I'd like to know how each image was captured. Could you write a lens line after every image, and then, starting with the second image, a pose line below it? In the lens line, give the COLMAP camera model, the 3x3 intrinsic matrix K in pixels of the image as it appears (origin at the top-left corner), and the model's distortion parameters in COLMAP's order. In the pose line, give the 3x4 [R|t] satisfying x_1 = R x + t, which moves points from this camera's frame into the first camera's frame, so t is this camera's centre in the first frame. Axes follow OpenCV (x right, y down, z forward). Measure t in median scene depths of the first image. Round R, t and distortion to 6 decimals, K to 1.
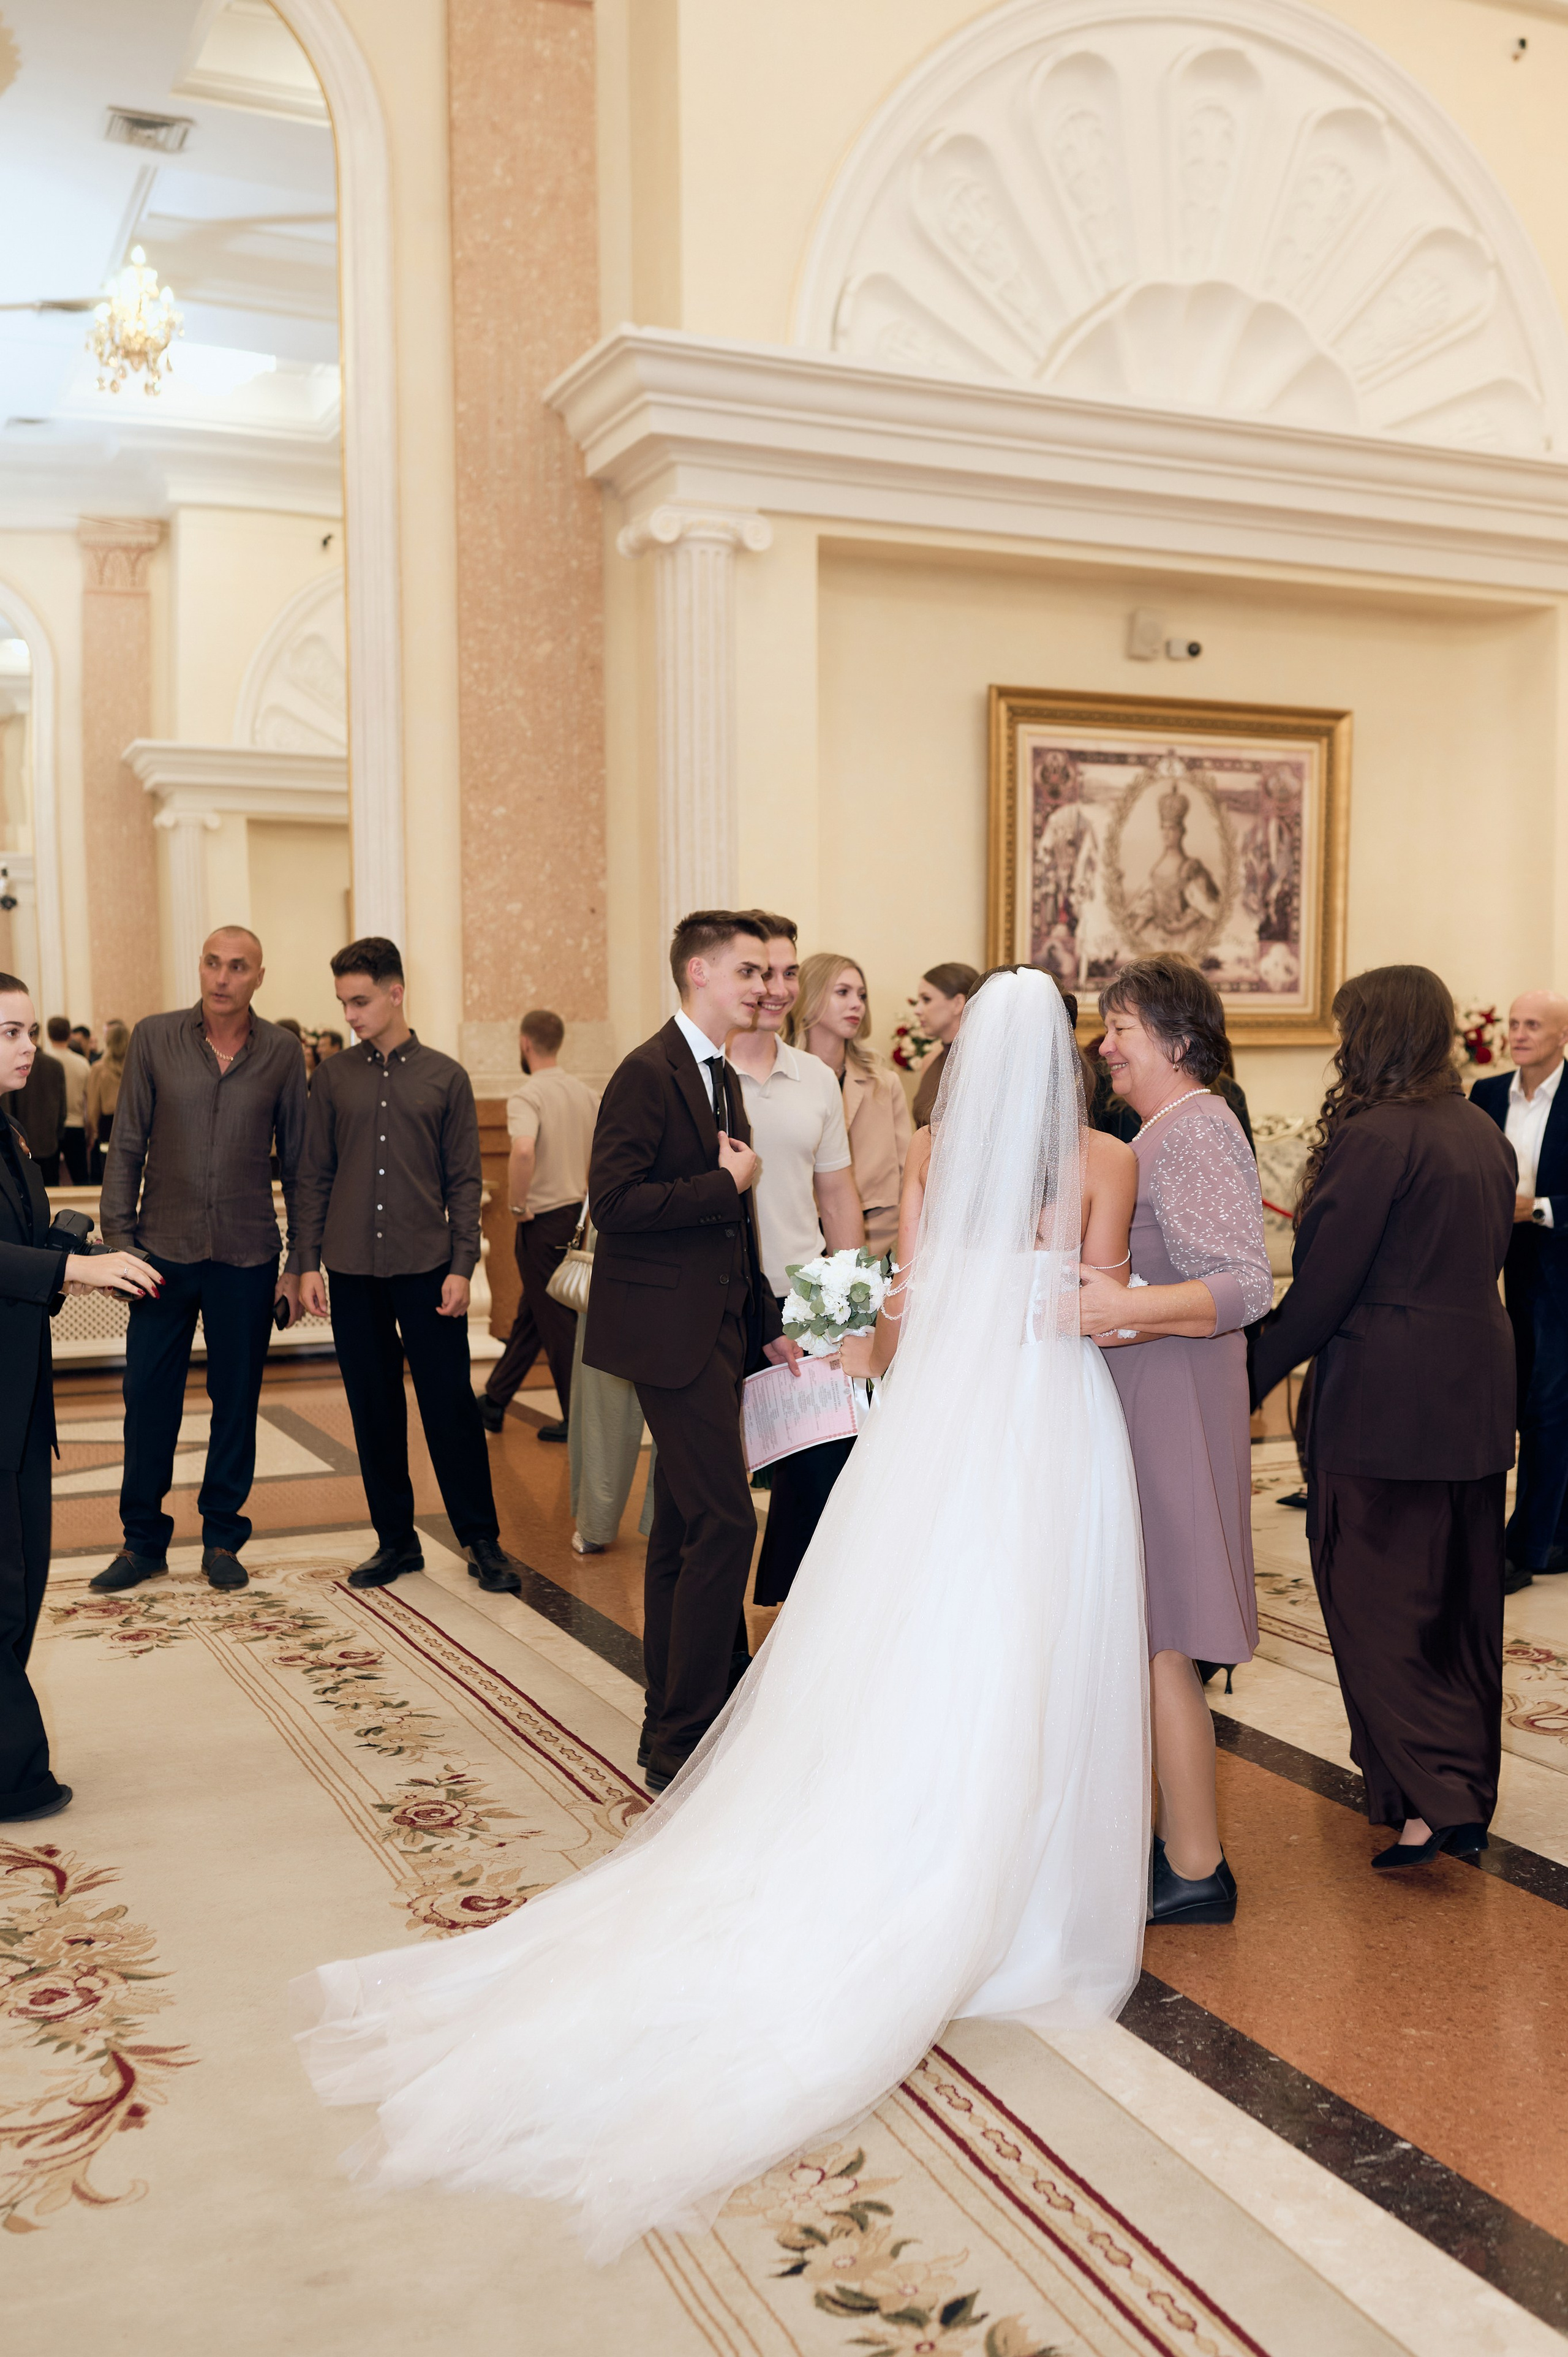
lens RADIAL K [[2180.2, 0, 702.5], [0, 2180.2, 1151.5], [0, 0, 1]] dist [-0.001578, 0.001025]
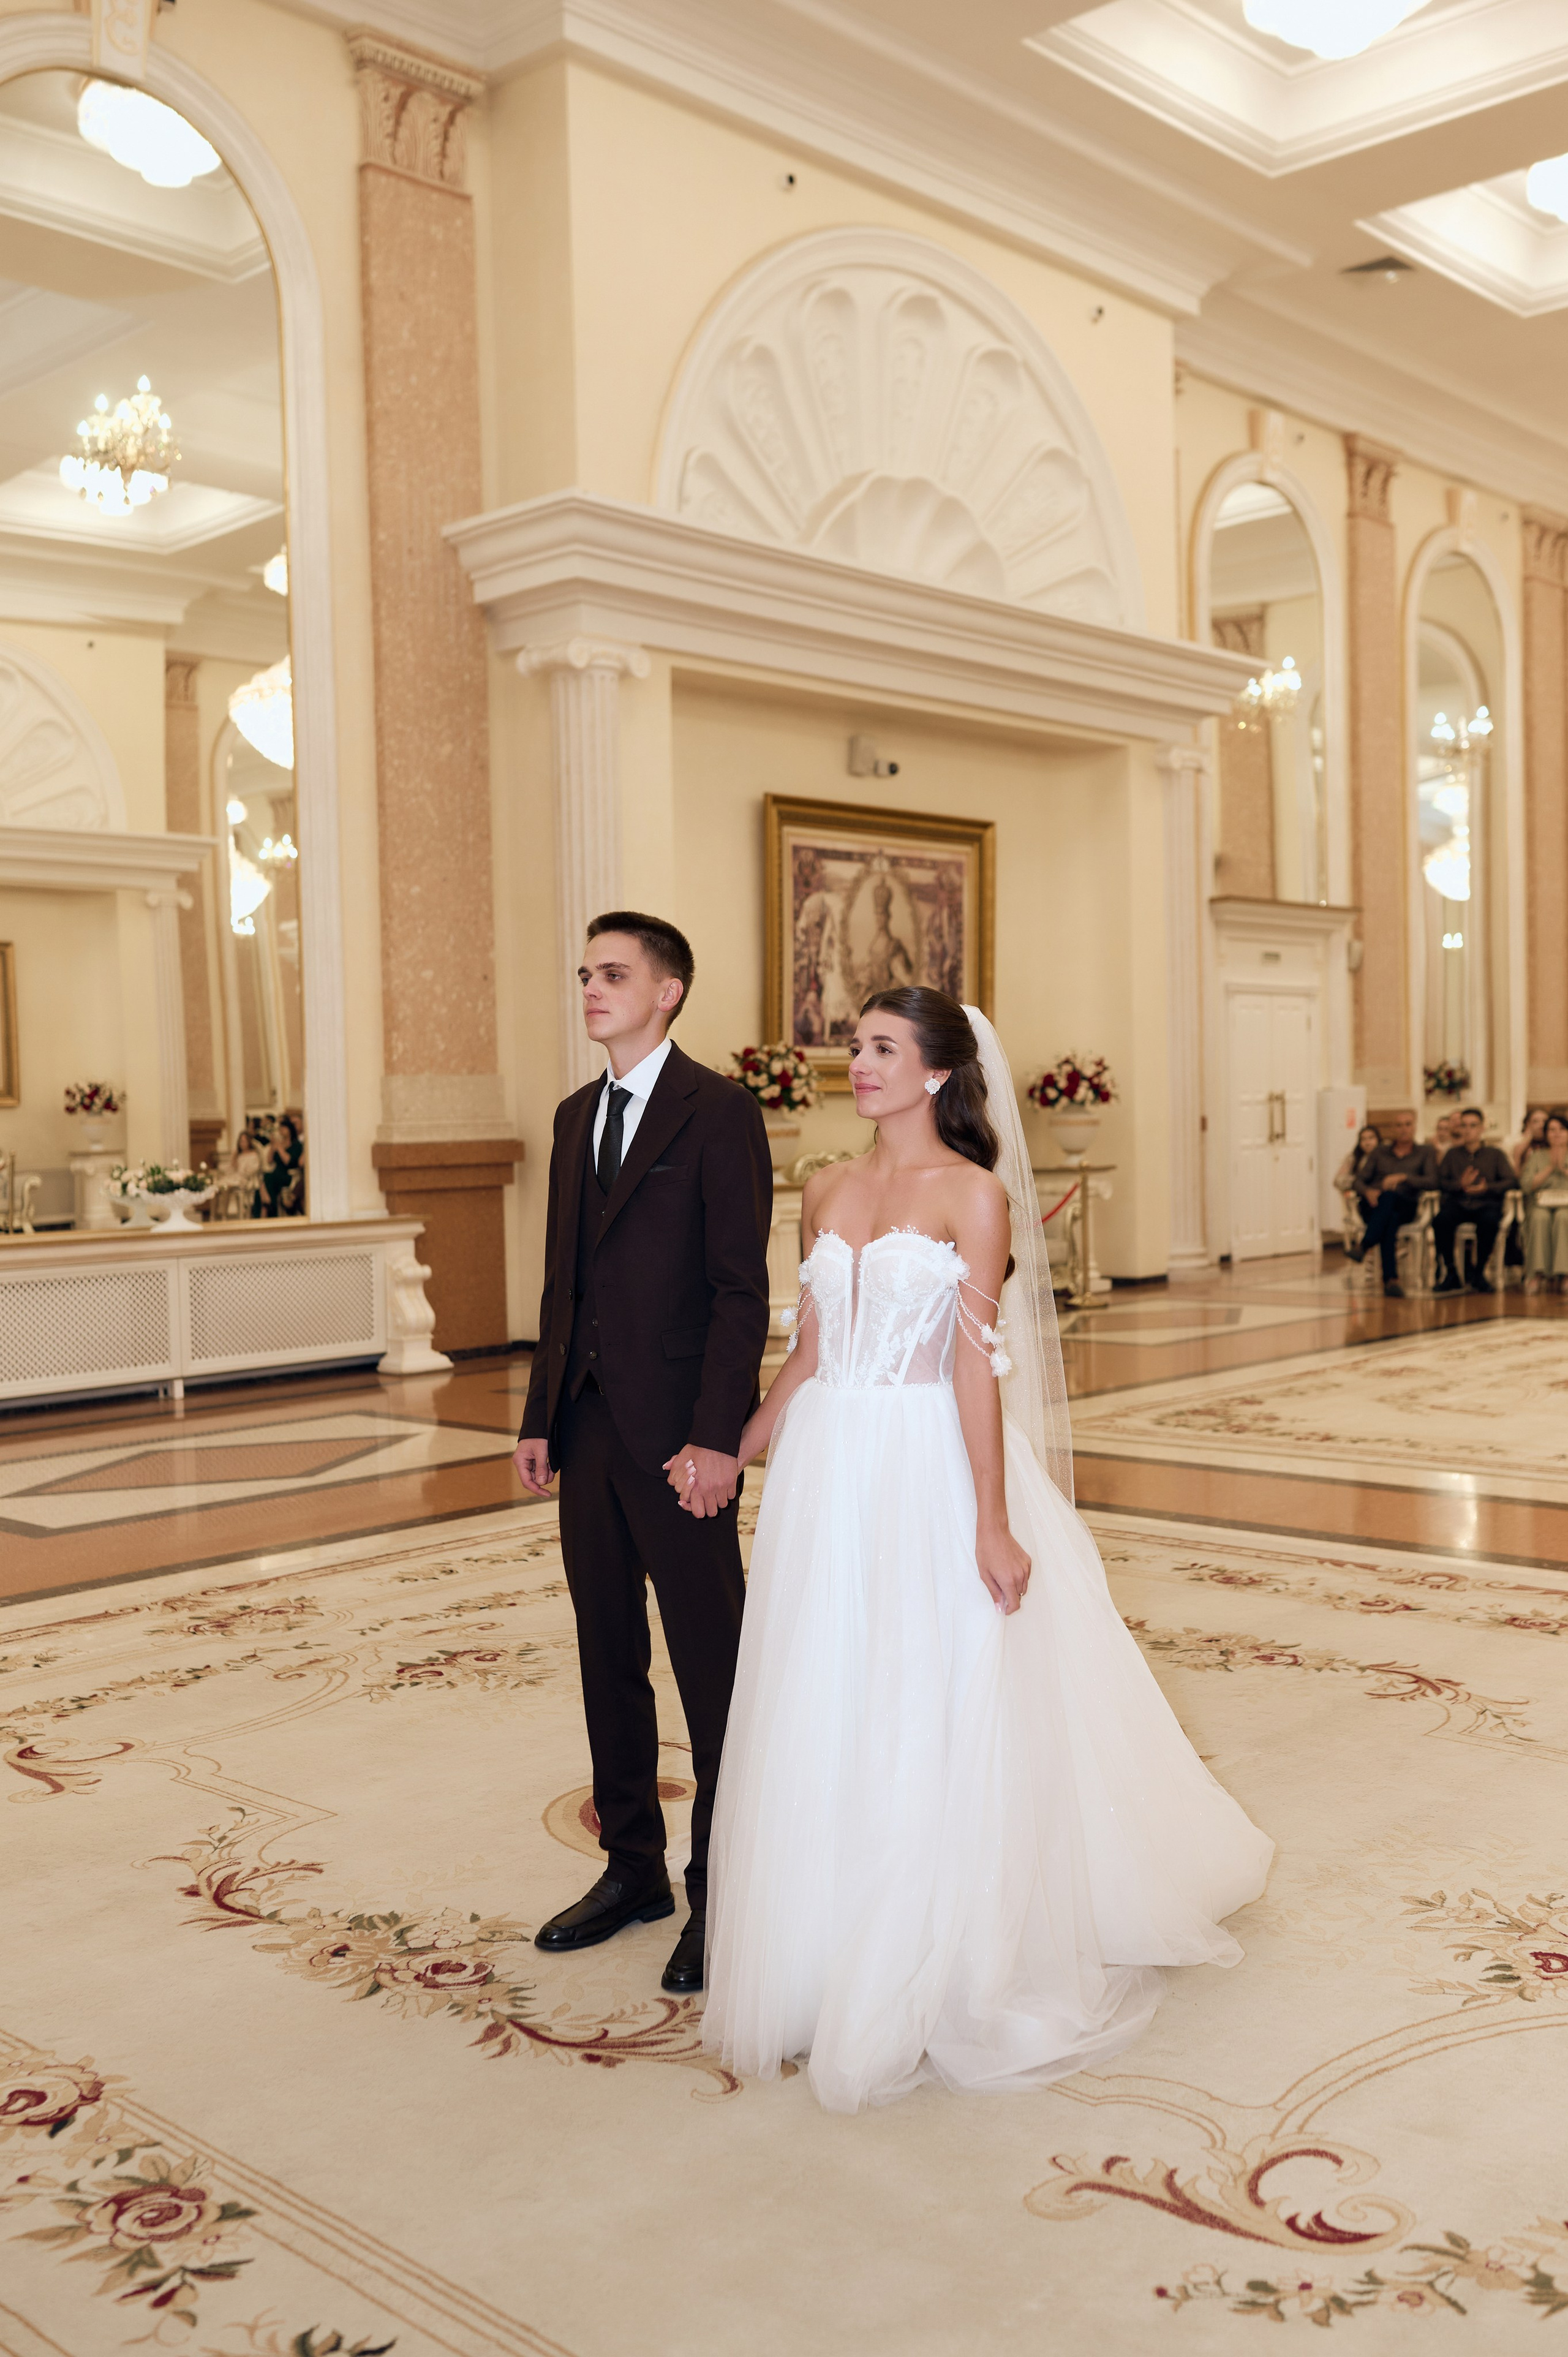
lens RADIAL K [[2180.2, 0, 702.5], [0, 2180.2, 1151.5], [0, 0, 1]] dist [-0.001578, 0.001025]
pose [[0.928788, -0.020801, 0.370028, -0.373392], [0.030557, 0.999322, -0.020524, 0.008373], [-0.369350, 0.030370, 0.928794, -0.108210]]
